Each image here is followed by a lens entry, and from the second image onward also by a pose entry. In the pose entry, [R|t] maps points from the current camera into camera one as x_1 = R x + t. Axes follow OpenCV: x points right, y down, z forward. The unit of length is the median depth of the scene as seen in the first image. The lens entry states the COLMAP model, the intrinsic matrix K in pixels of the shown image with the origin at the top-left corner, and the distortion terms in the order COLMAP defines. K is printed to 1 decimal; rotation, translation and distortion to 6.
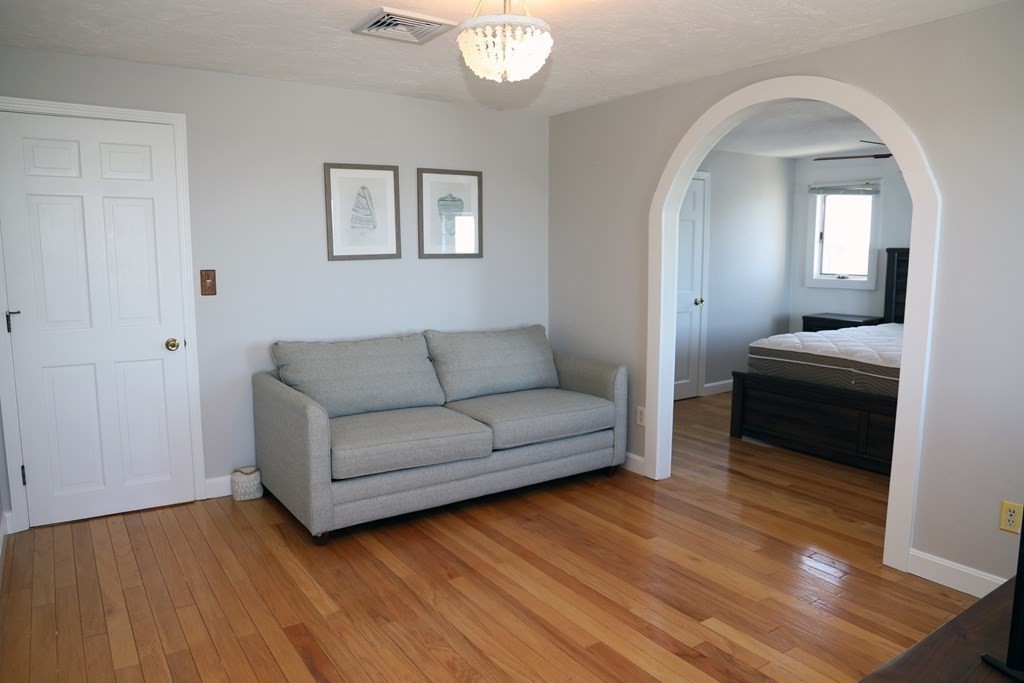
lens RADIAL K [[708.2, 0, 510.9], [0, 708.2, 340.4], [0, 0, 1]] dist [-0.089669, 0.062701]
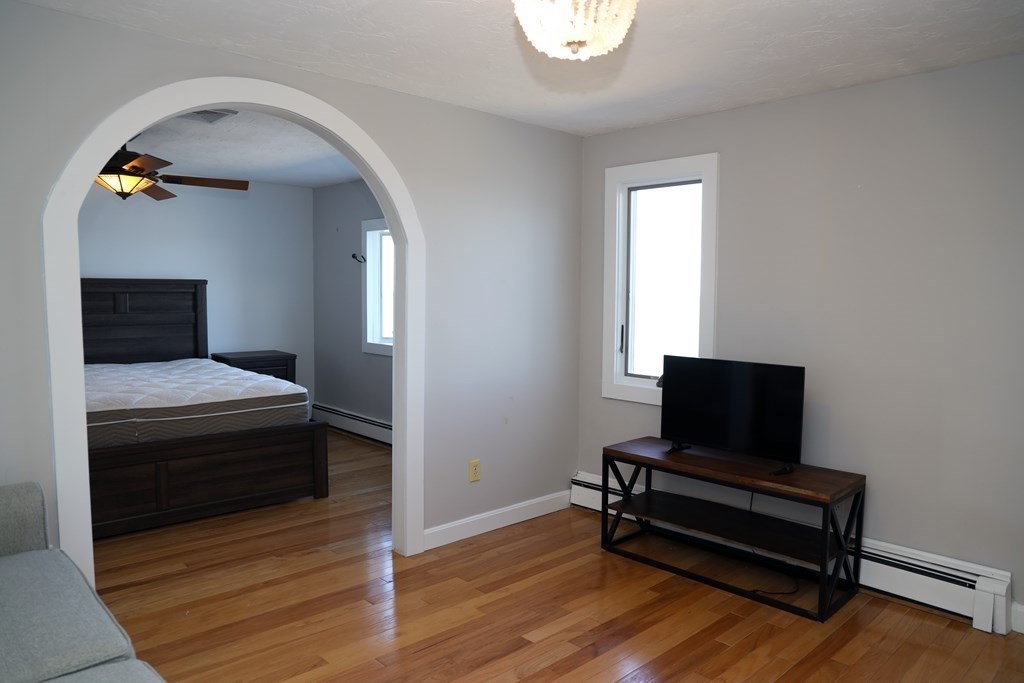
lens RADIAL K [[708.2, 0, 512.5], [0, 708.2, 340.9], [0, 0, 1]] dist [-0.089669, 0.062701]
pose [[-0.154727, -0.079793, 0.984730, -0.466343], [0.116703, 0.988279, 0.098418, -0.095469], [-0.981040, 0.130149, -0.143601, 0.733138]]
